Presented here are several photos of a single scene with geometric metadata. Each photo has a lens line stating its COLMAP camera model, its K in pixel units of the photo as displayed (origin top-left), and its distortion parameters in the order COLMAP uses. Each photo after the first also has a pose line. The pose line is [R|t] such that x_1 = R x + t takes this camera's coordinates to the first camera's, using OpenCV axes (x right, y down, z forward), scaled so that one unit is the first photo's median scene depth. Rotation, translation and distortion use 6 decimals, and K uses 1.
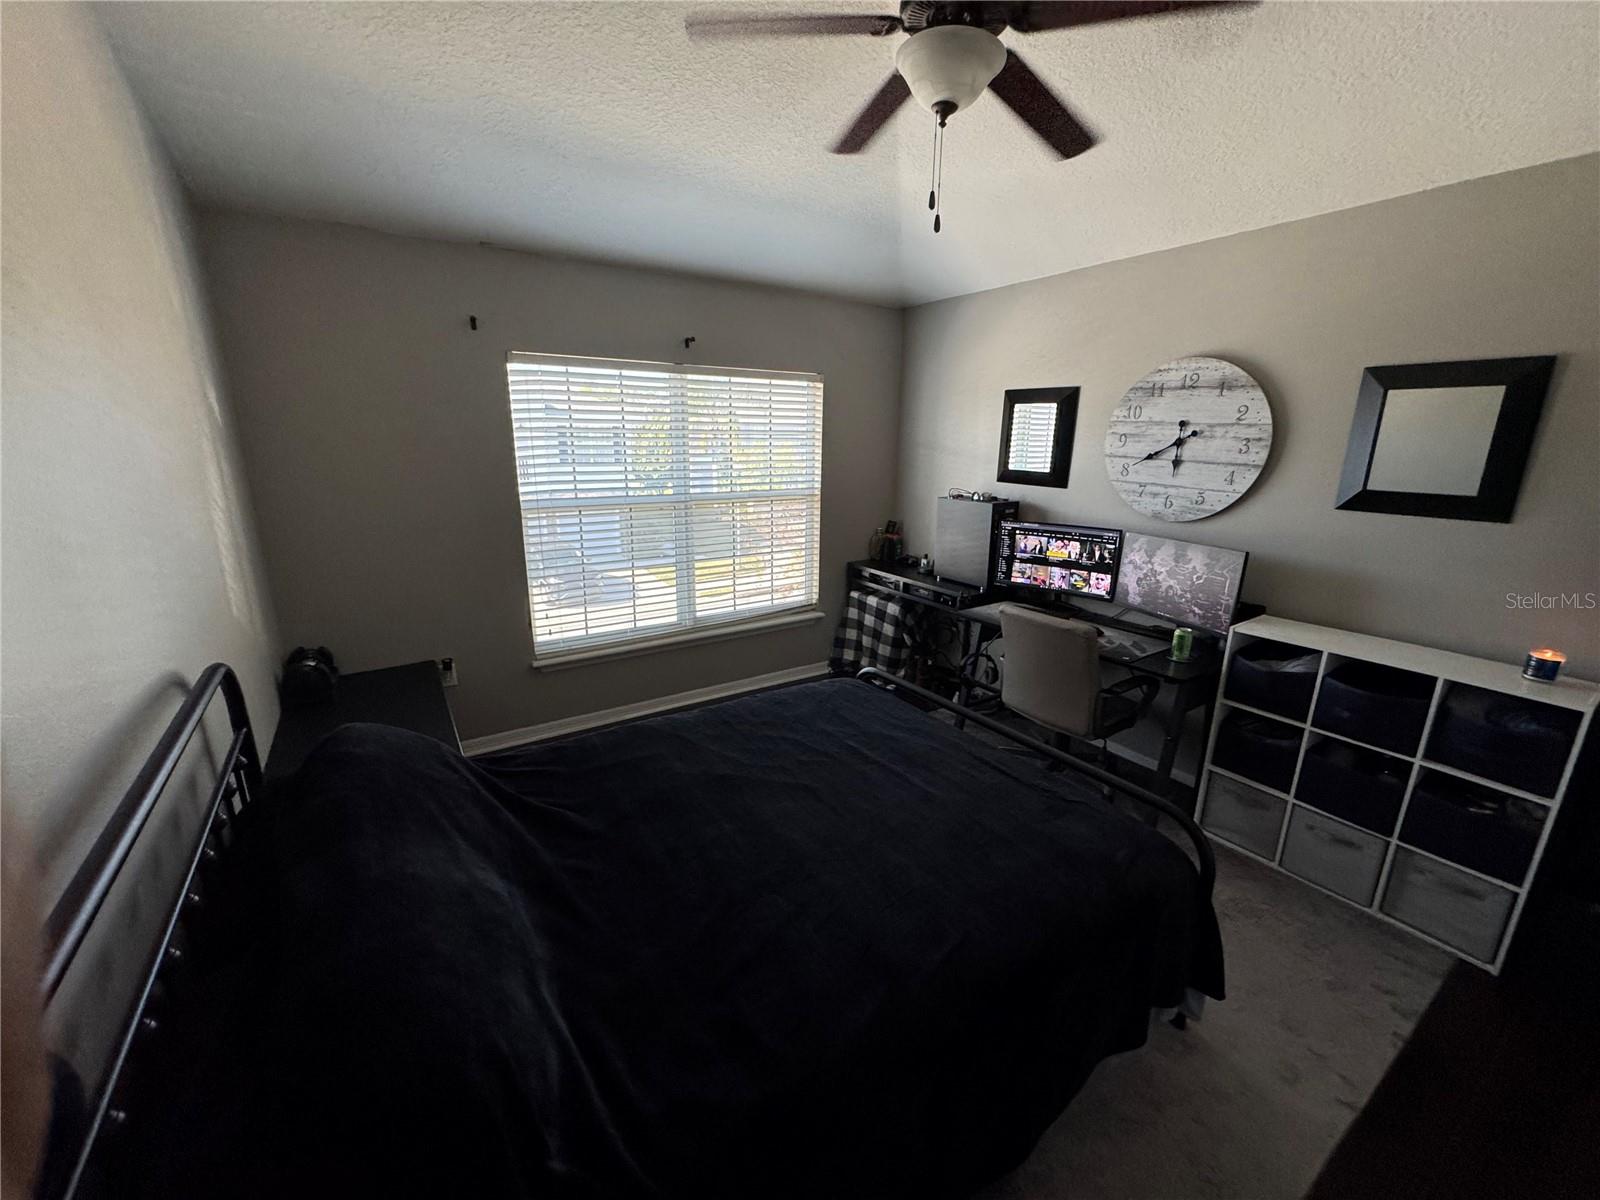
lens RADIAL K [[637.4, 0, 800.0], [0, 637.4, 600.0], [0, 0, 1]] dist [-0.000555, -0.000105]
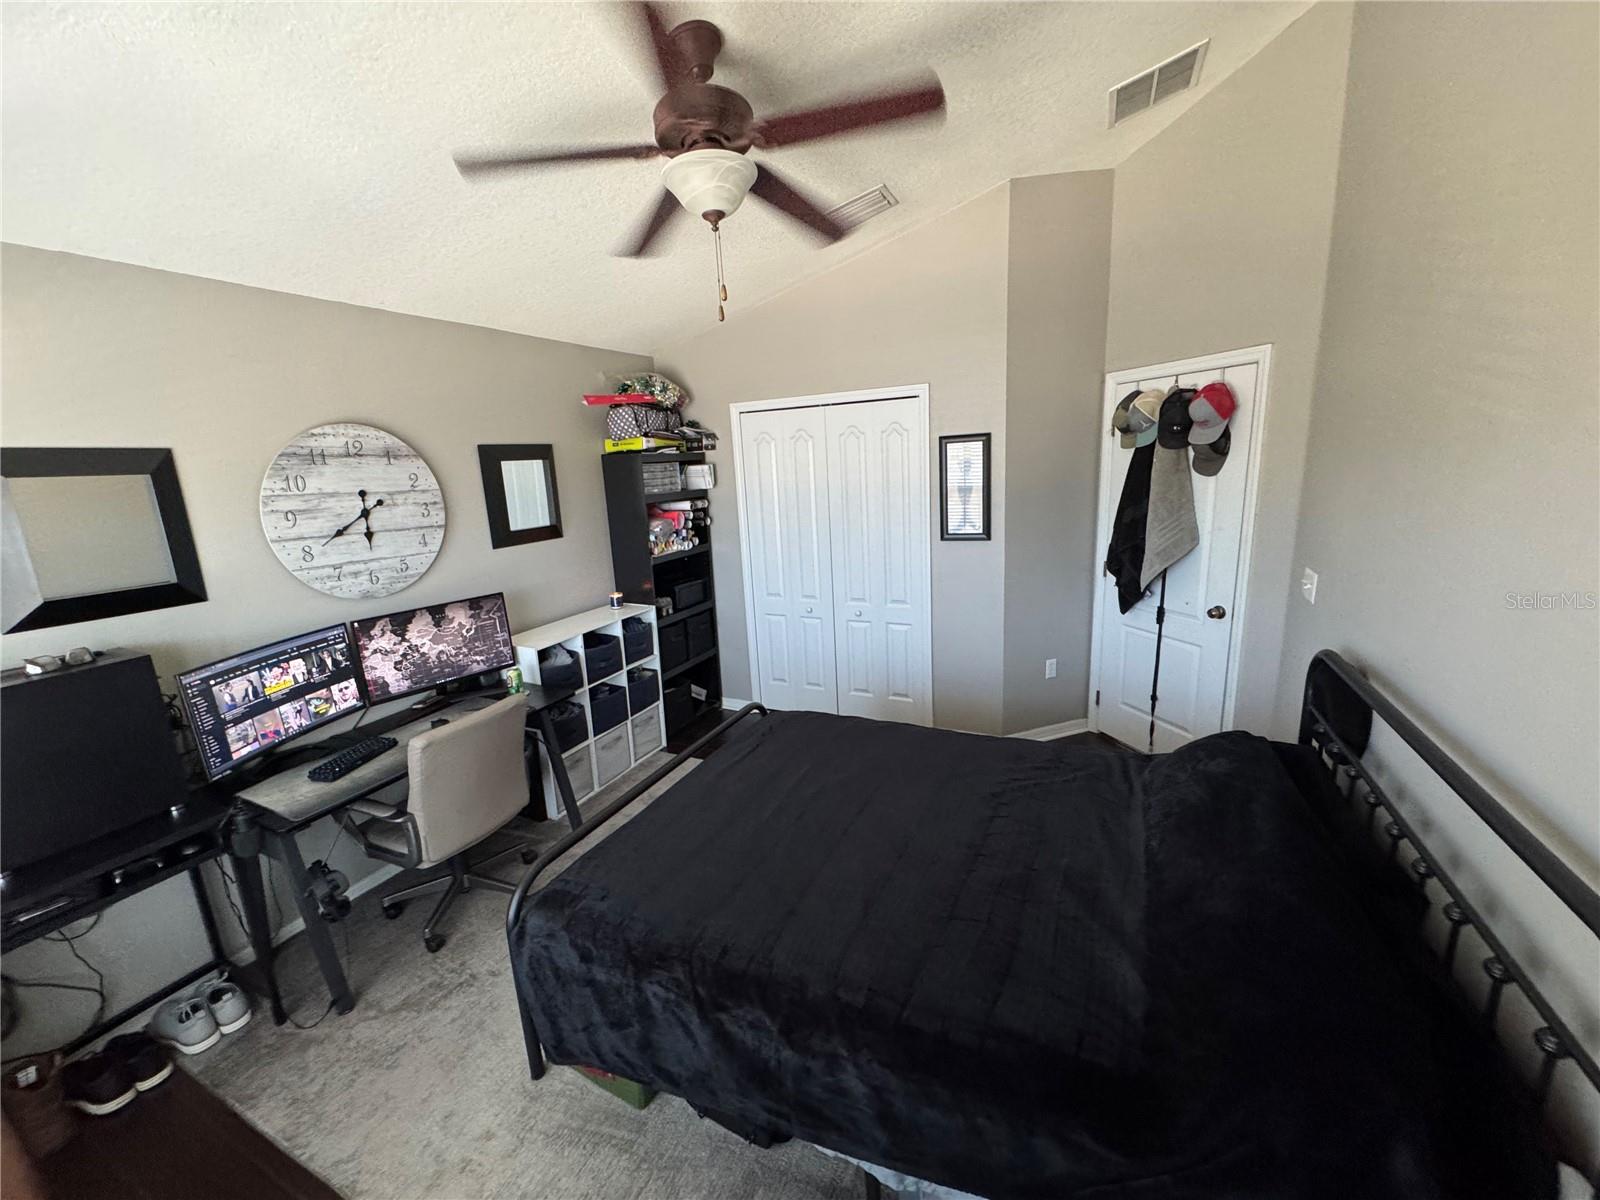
lens RADIAL K [[637.4, 0, 800.0], [0, 637.4, 600.0], [0, 0, 1]] dist [-0.000555, -0.000105]
pose [[-0.513937, -0.172433, 0.840319, -0.493974], [0.257767, 0.903275, 0.343002, -0.272879], [-0.818184, 0.392888, -0.419779, 0.872959]]
